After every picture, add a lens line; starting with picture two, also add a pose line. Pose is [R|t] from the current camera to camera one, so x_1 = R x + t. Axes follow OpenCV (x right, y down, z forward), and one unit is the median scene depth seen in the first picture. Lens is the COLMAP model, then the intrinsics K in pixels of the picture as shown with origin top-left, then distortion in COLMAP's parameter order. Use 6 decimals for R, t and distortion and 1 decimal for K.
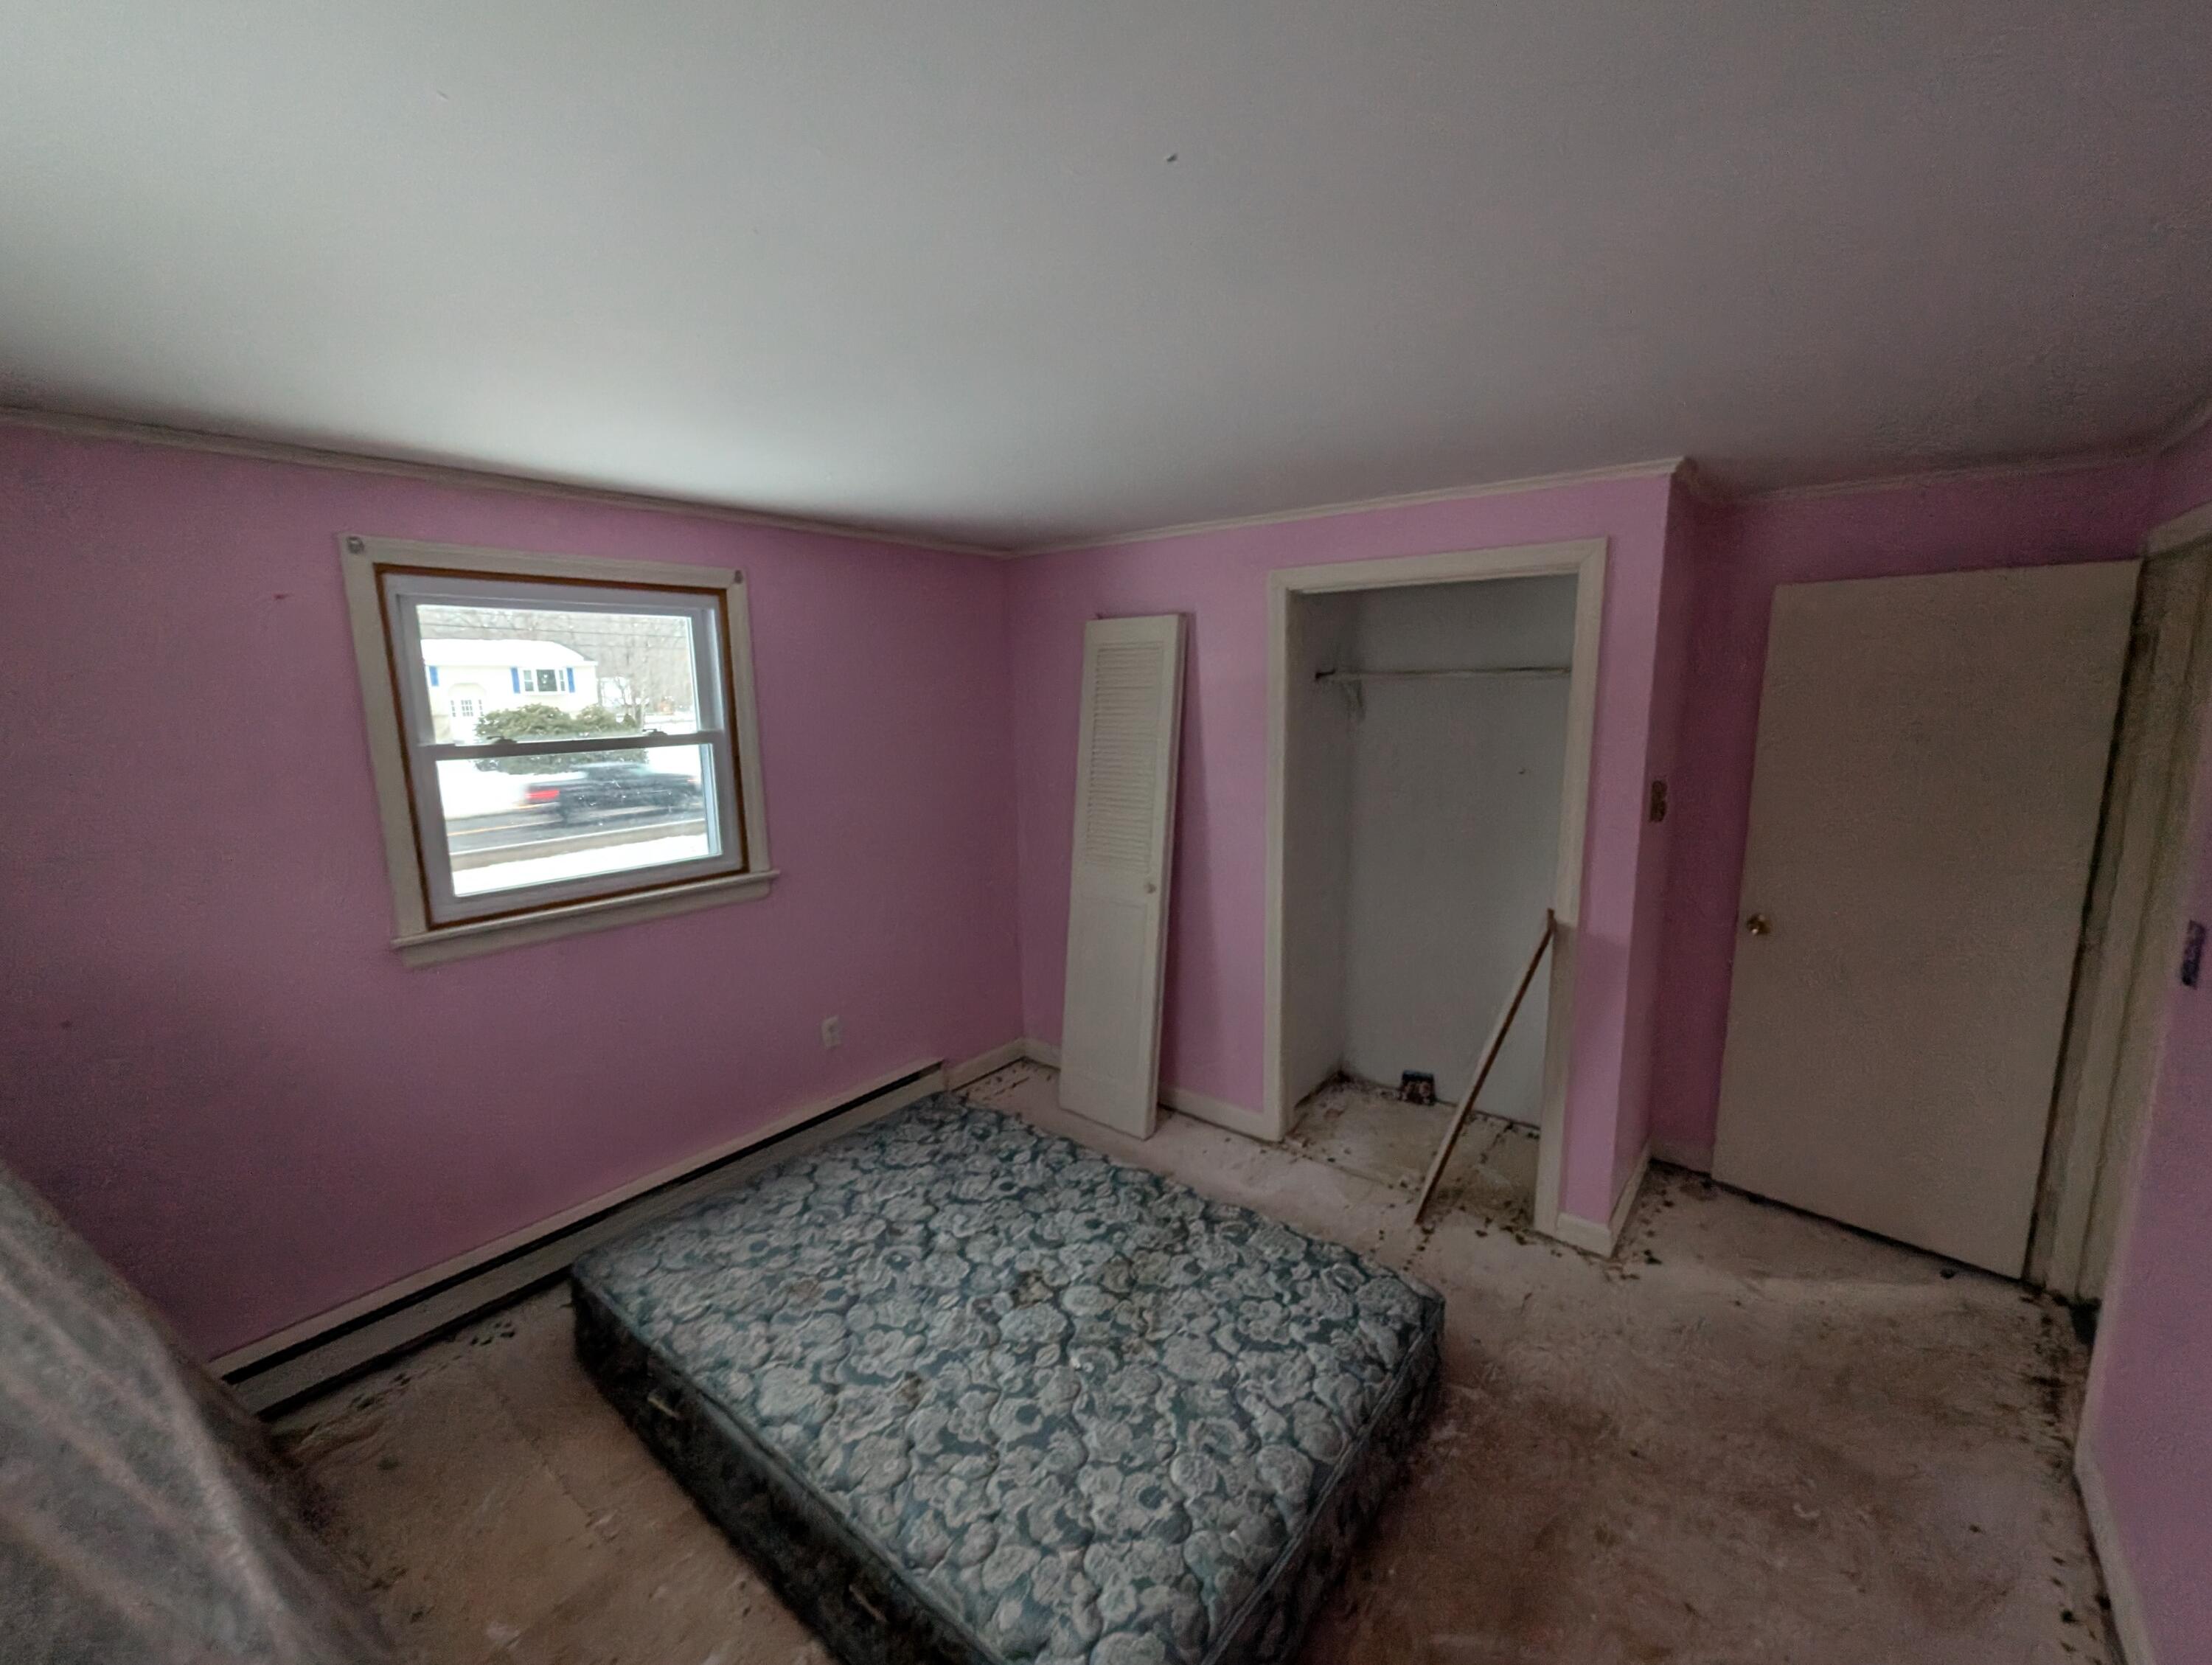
lens RADIAL K [[913.0, 0, 1106.0], [0, 913.0, 832.5], [0, 0, 1]] dist [-0.000389, -0.000011]
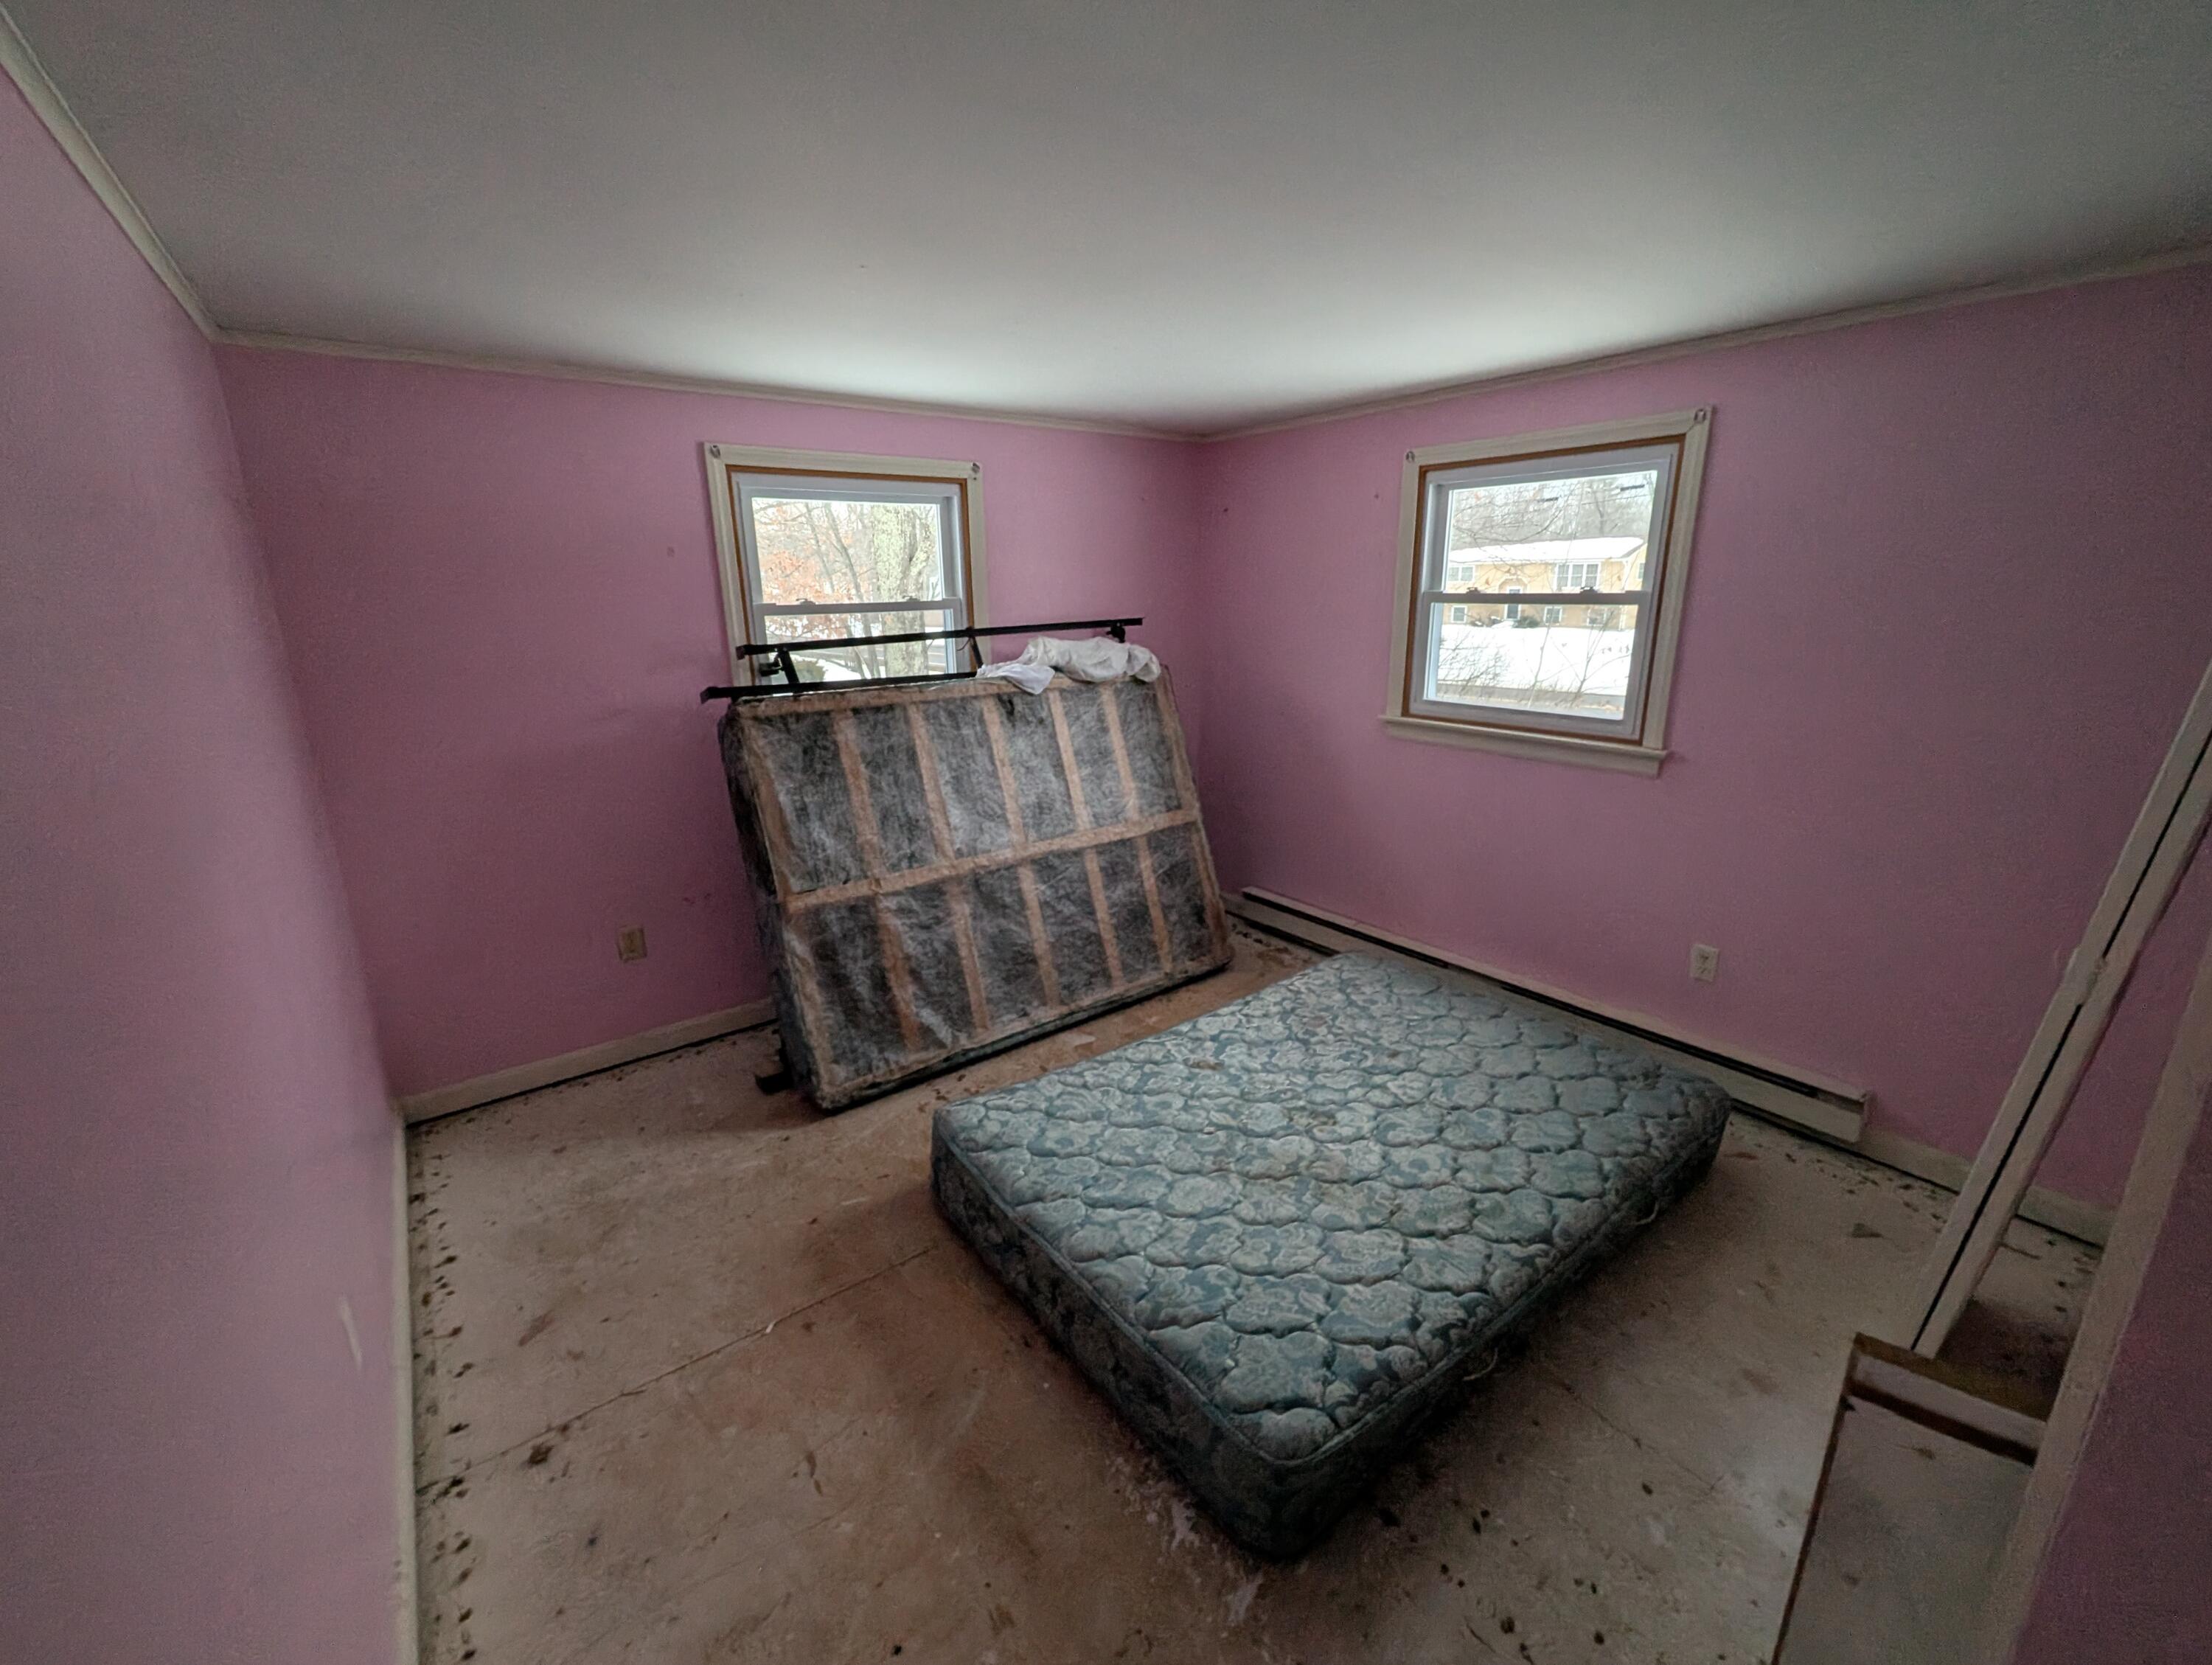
lens RADIAL K [[915.5, 0, 1106.0], [0, 915.5, 832.5], [0, 0, 1]] dist [-0.000894, -0.000087]
pose [[-0.247020, 0.273913, -0.929491, 0.861198], [-0.137536, 0.939595, 0.313442, -0.122259], [0.959200, 0.205265, -0.194425, 0.873902]]
